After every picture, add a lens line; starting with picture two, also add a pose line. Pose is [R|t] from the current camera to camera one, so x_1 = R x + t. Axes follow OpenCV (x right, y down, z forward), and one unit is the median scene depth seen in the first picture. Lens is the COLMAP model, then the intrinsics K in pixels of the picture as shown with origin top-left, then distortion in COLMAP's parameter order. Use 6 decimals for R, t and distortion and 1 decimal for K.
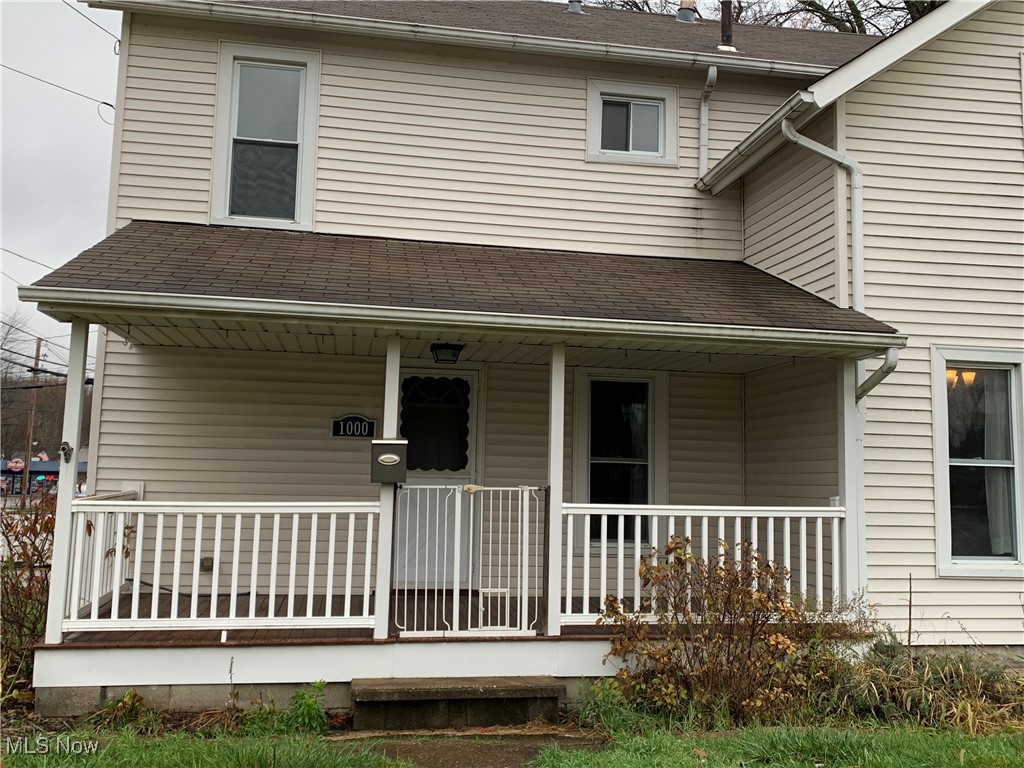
lens RADIAL K [[946.5, 0, 505.1], [0, 946.5, 380.5], [0, 0, 1]] dist [0.094360, -0.192251]
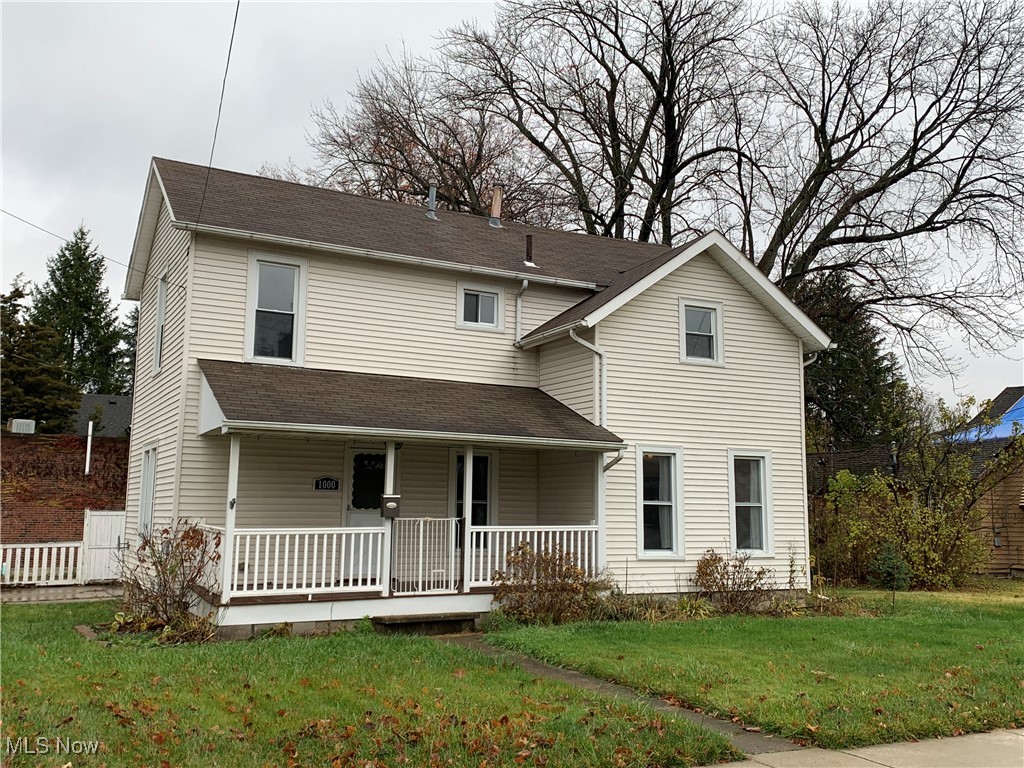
lens RADIAL K [[961.6, 0, 508.8], [0, 961.6, 377.1], [0, 0, 1]] dist [0.126735, -0.327594]
pose [[0.948919, 0.033243, 0.313765, -0.473428], [-0.024533, 0.999197, -0.031670, -0.112454], [-0.314565, 0.022355, 0.948973, -0.887414]]
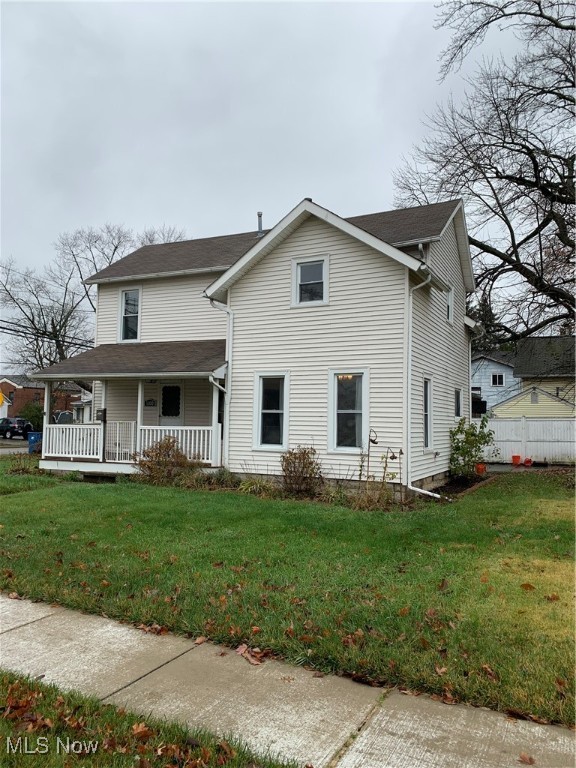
lens RADIAL K [[586.9, 0, 293.0], [0, 586.9, 378.4], [0, 0, 1]] dist [0.031880, -0.041572]
pose [[0.815851, -0.048523, -0.576223, 1.631943], [0.064667, 0.997879, 0.007529, -0.021147], [0.574635, -0.043405, 0.817258, -0.397073]]
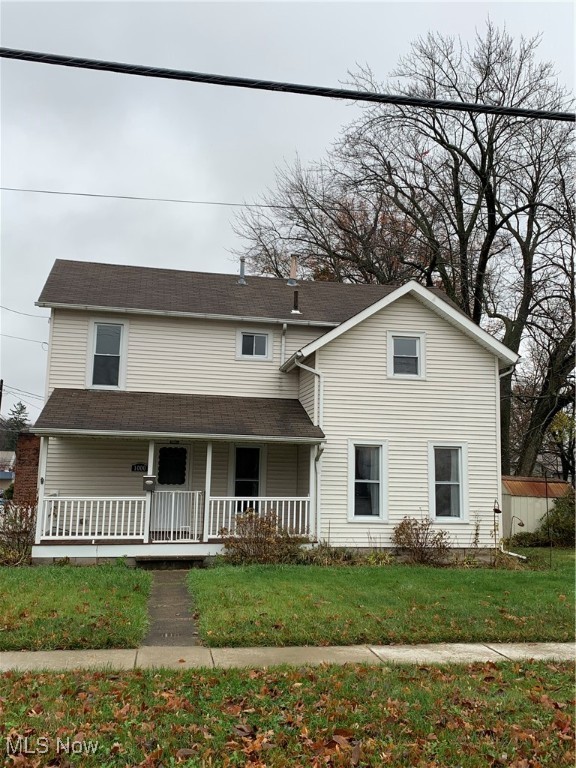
lens RADIAL K [[721.2, 0, 292.4], [0, 721.2, 380.1], [0, 0, 1]] dist [0.126735, -0.327594]
pose [[0.999689, 0.000875, 0.024942, 0.240370], [0.000017, 0.999361, -0.035757, -0.139064], [-0.024957, 0.035746, 0.999049, -1.159304]]
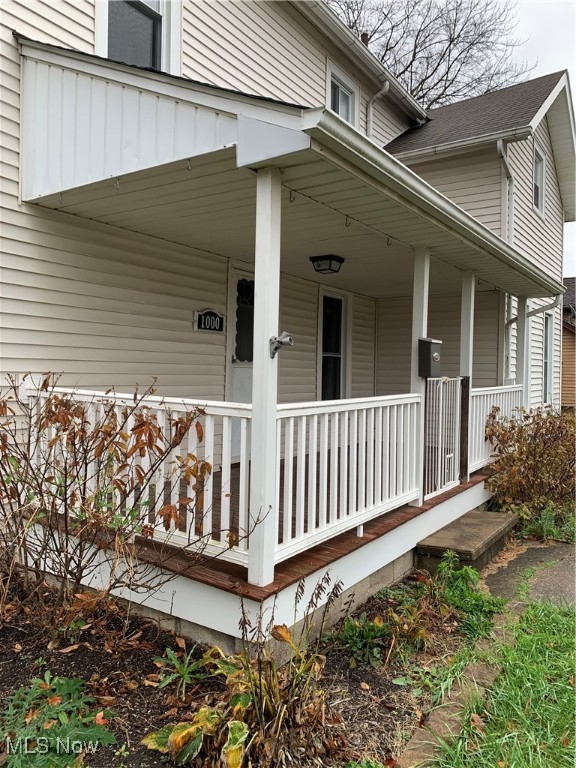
lens RADIAL K [[586.9, 0, 293.0], [0, 586.9, 378.4], [0, 0, 1]] dist [0.031880, -0.041572]
pose [[0.680545, -0.021407, 0.732393, -0.685739], [-0.076972, 0.991953, 0.100517, 0.046523], [-0.728652, -0.124780, 0.673422, 0.569855]]
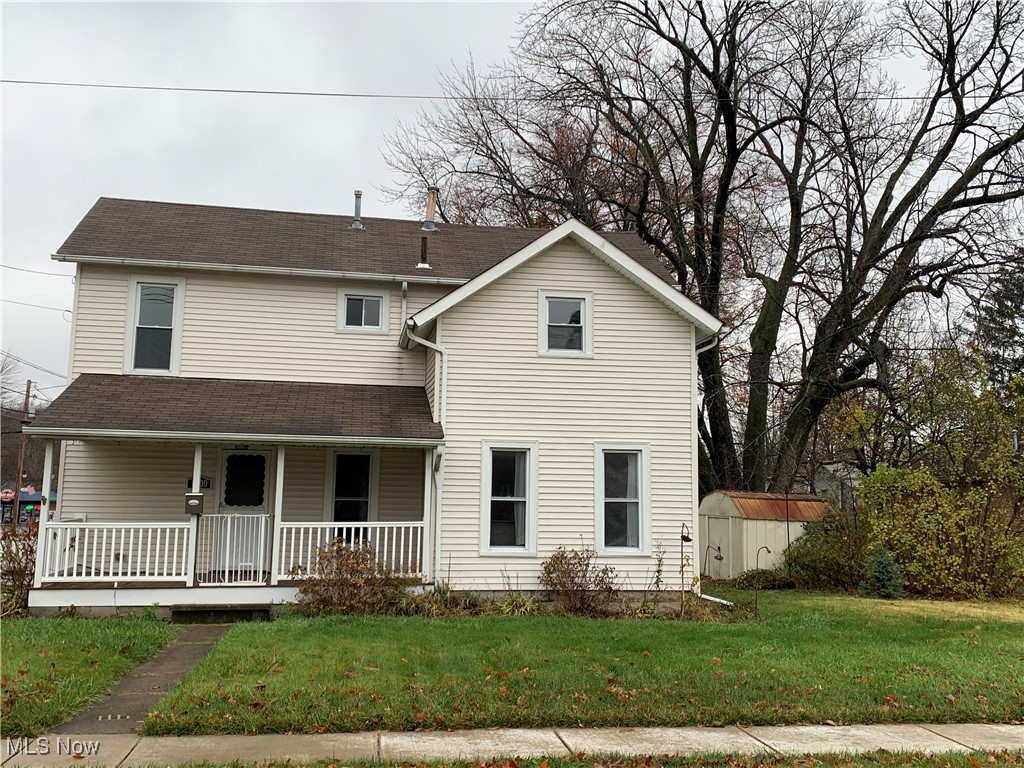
lens RADIAL K [[961.6, 0, 508.8], [0, 961.6, 377.1], [0, 0, 1]] dist [0.126735, -0.327594]
pose [[0.999952, -0.007532, 0.006283, 0.513006], [0.007700, 0.999599, -0.027264, -0.119217], [-0.006075, 0.027311, 0.999609, -1.070662]]
